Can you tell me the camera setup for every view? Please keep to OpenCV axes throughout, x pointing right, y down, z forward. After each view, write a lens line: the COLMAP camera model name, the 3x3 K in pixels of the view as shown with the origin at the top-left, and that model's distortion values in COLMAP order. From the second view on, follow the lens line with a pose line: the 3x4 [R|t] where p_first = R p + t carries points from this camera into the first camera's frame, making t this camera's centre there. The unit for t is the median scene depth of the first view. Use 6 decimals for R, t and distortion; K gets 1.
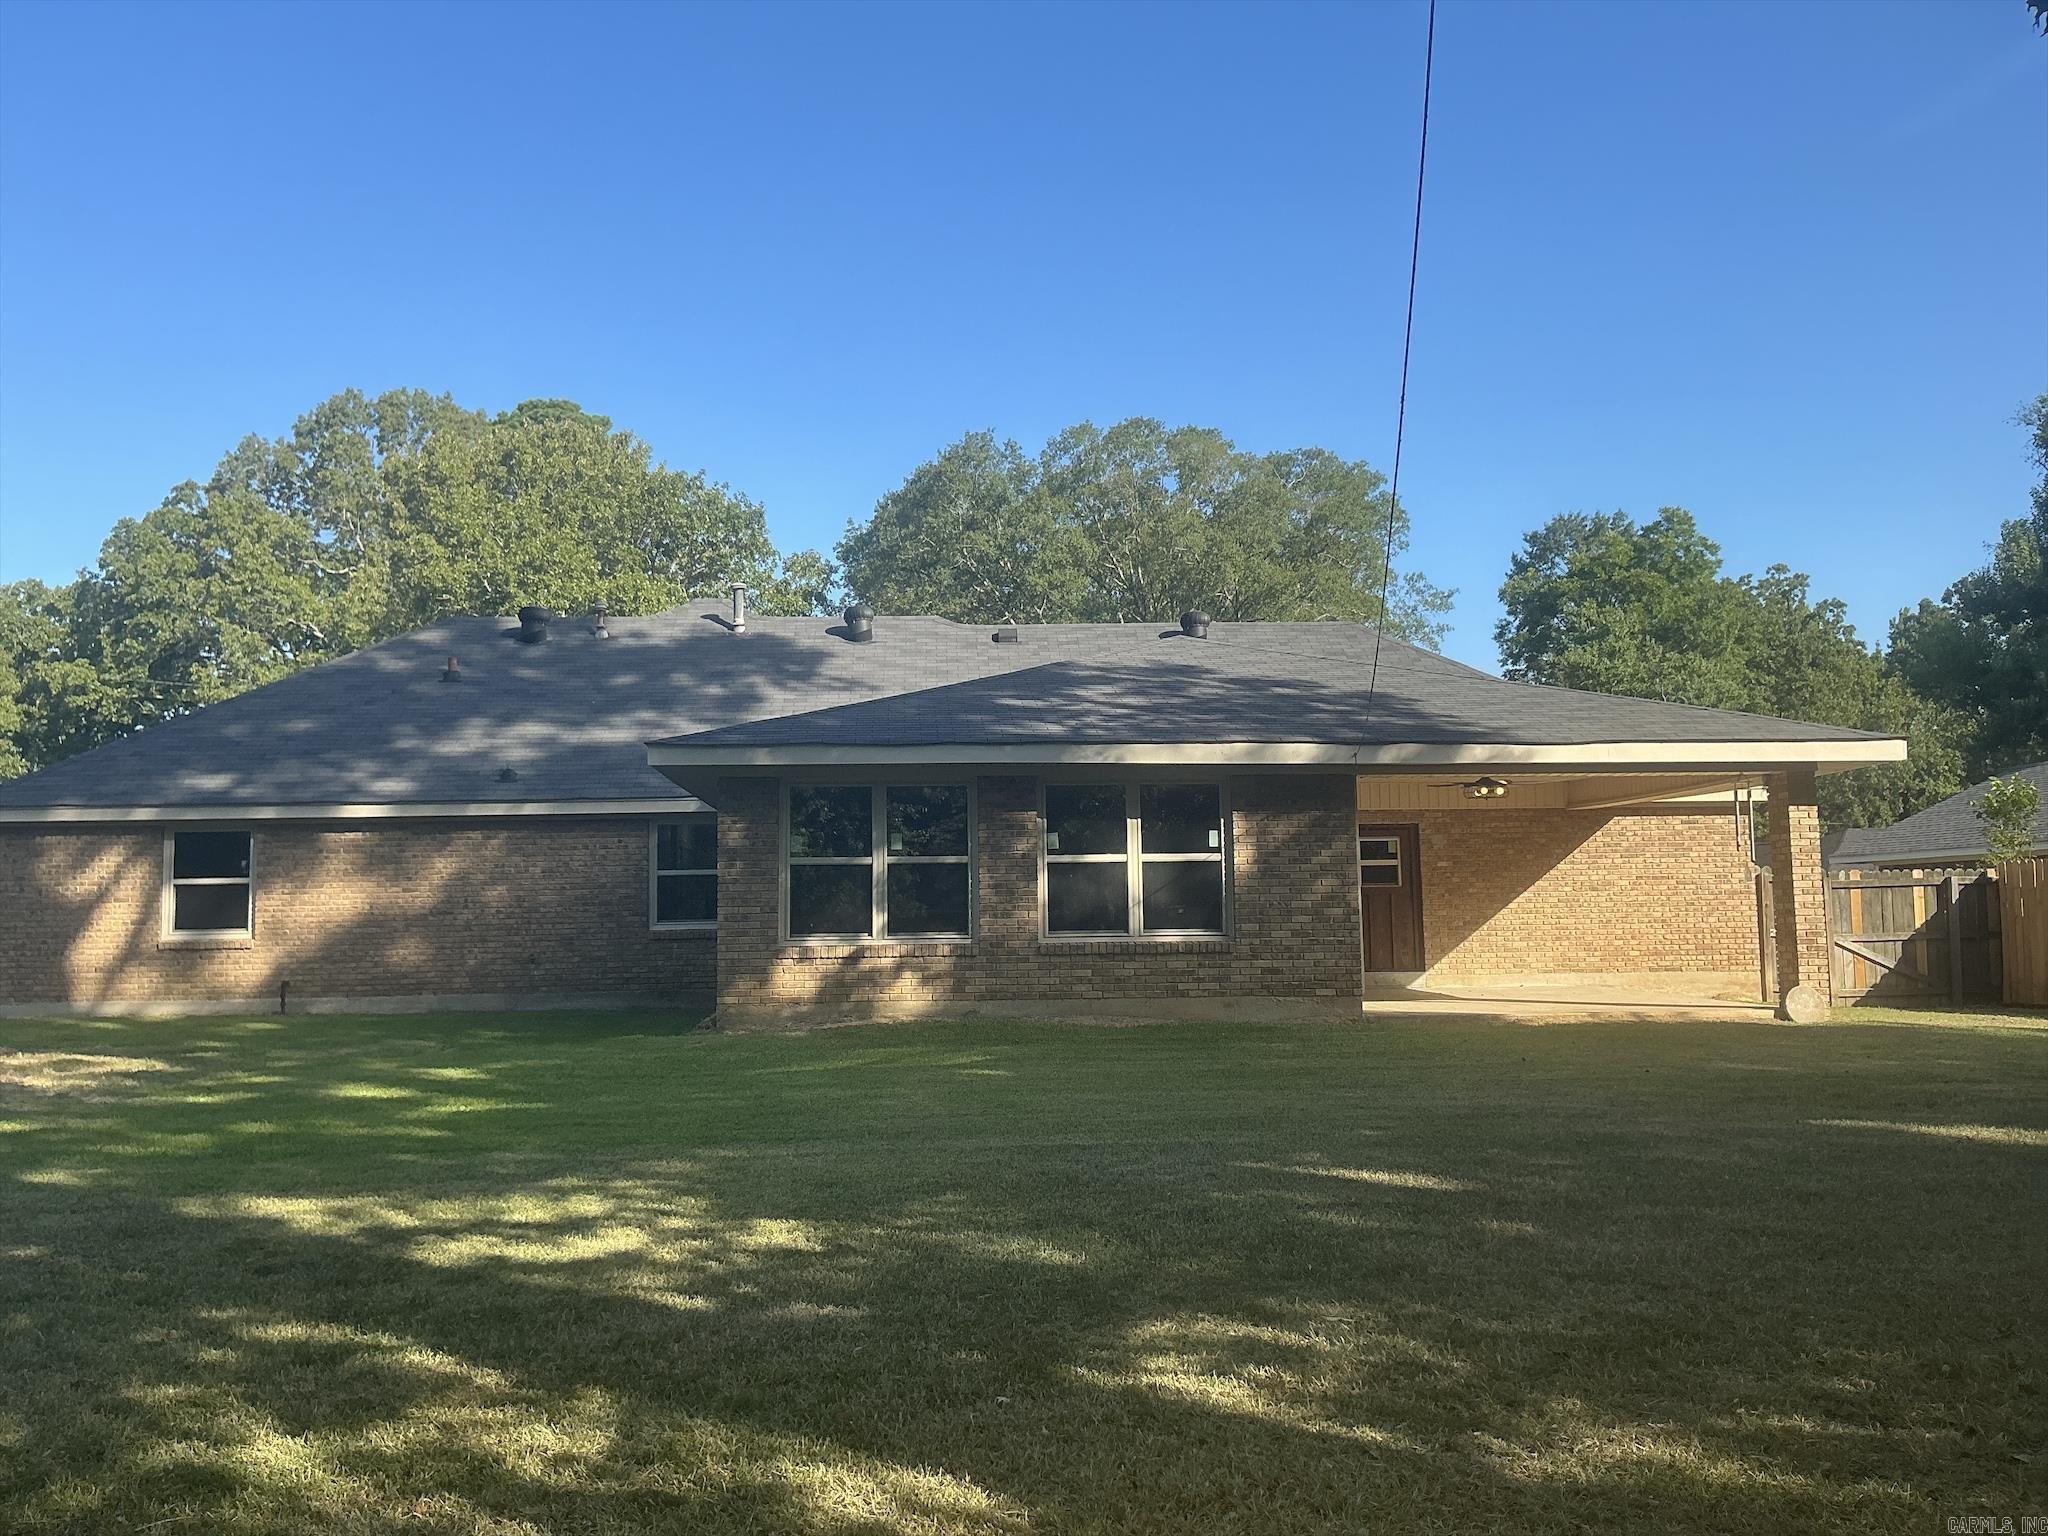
lens RADIAL K [[1694.6, 0, 1024.0], [0, 1694.6, 768.0], [0, 0, 1]] dist [-0.000636, -0.002566]
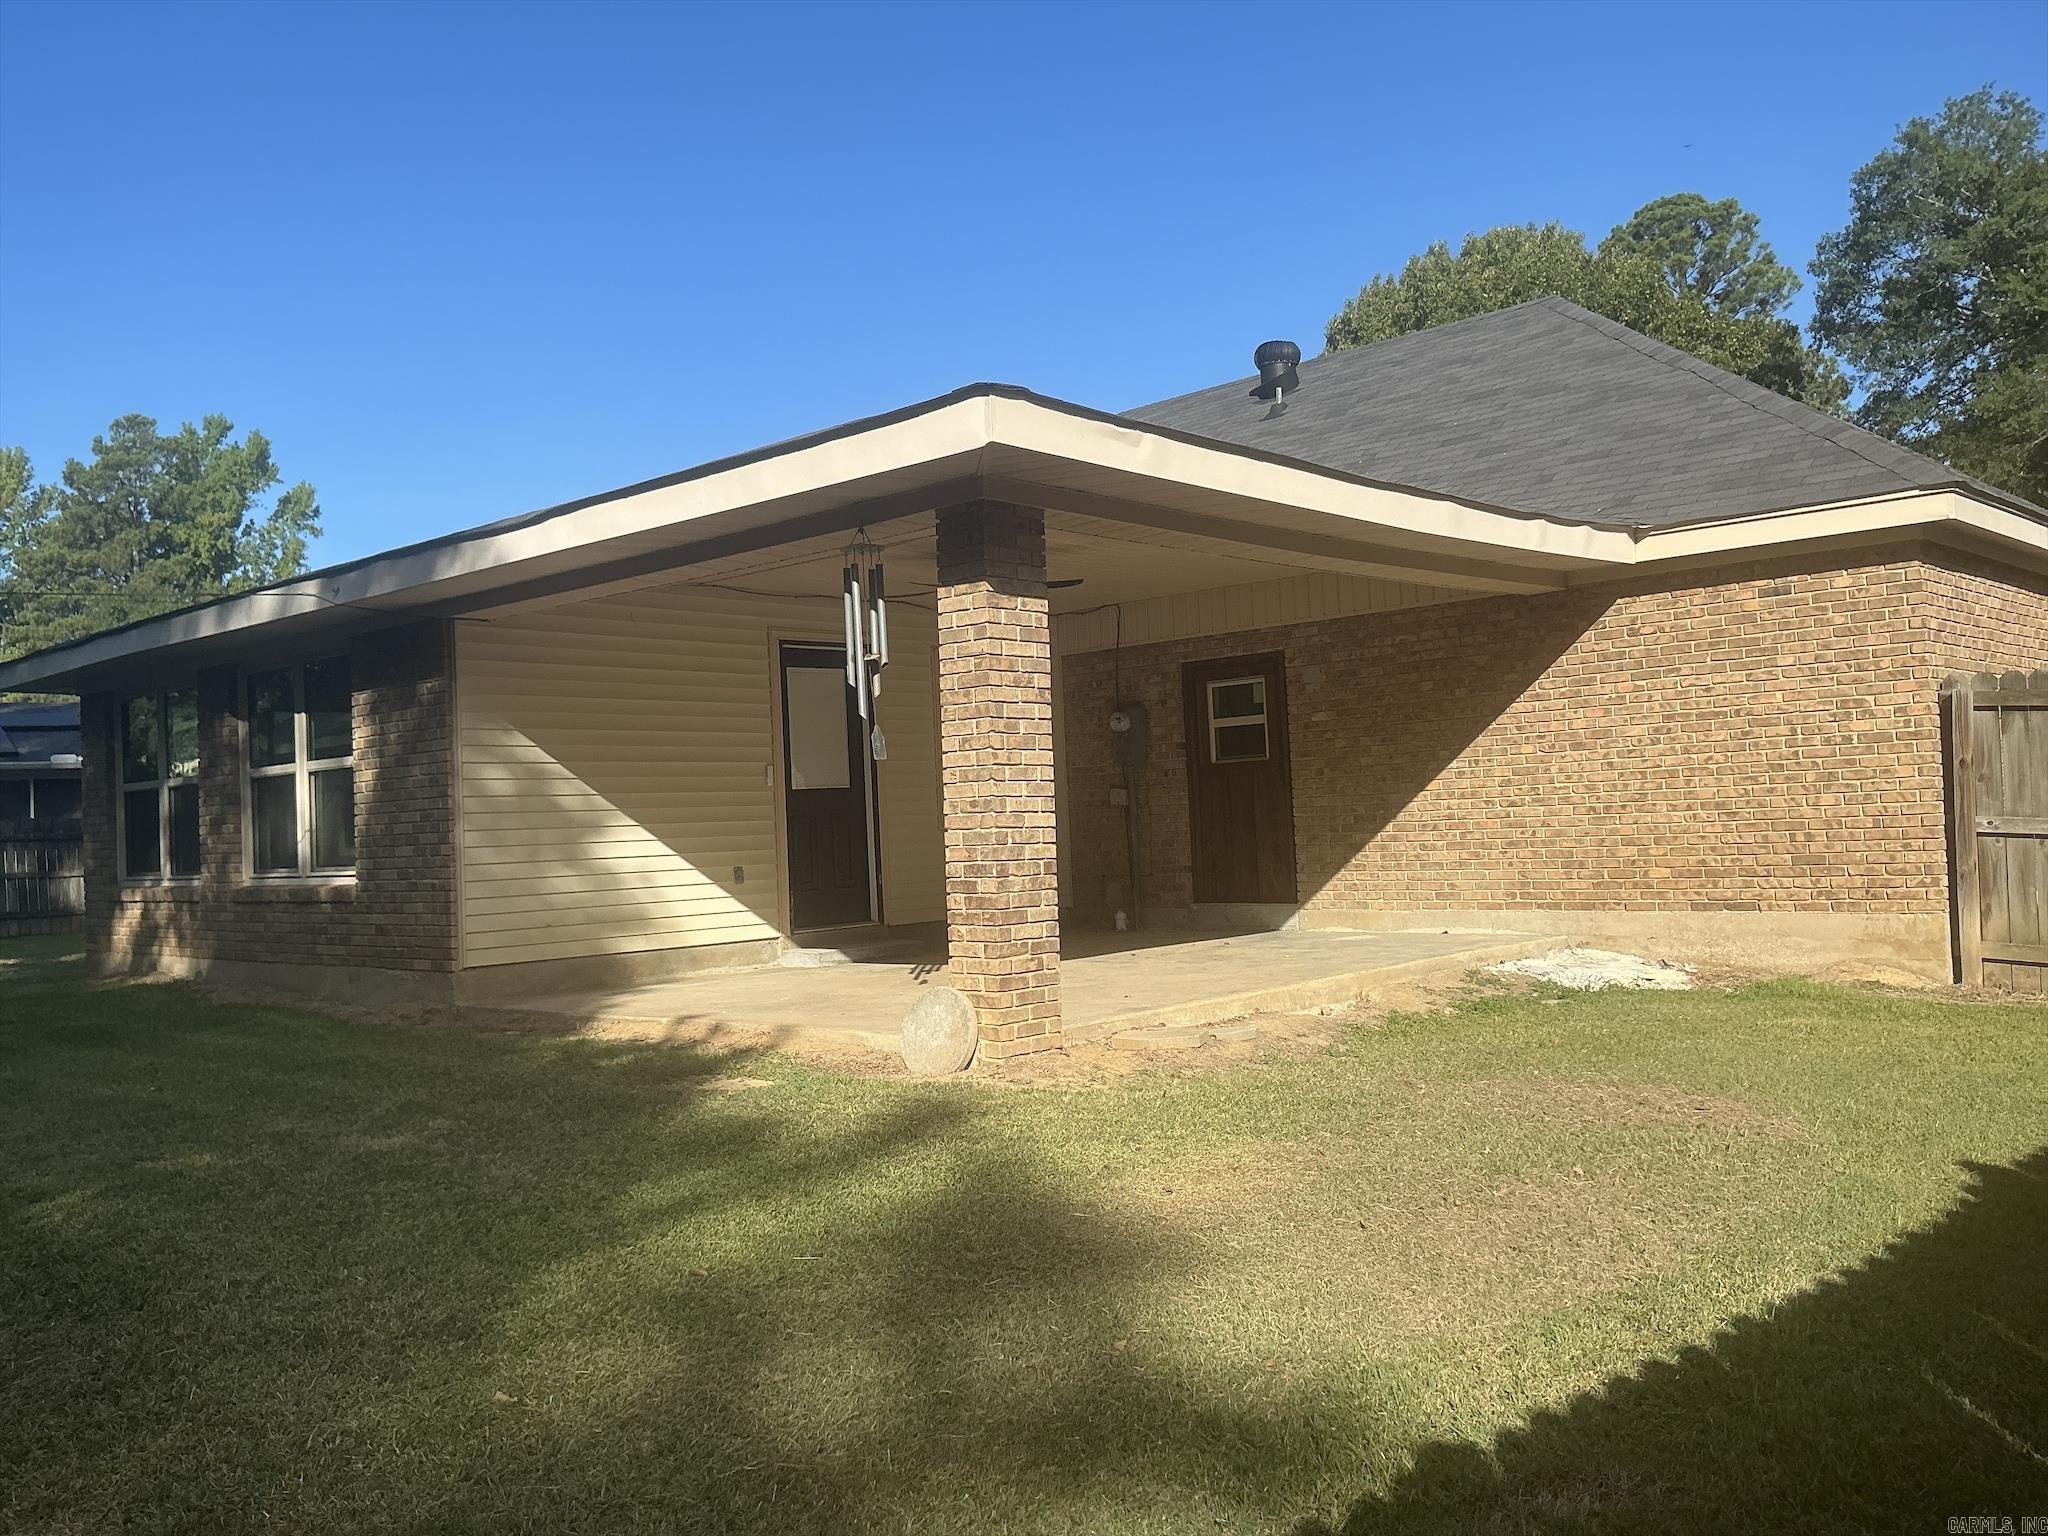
lens RADIAL K [[1694.6, 0, 1024.0], [0, 1694.6, 768.0], [0, 0, 1]] dist [-0.000636, -0.002566]
pose [[0.686890, -0.042780, -0.725501, 0.590882], [0.103747, 0.993814, 0.039624, 0.040608], [0.719318, -0.102486, 0.687079, 0.533282]]
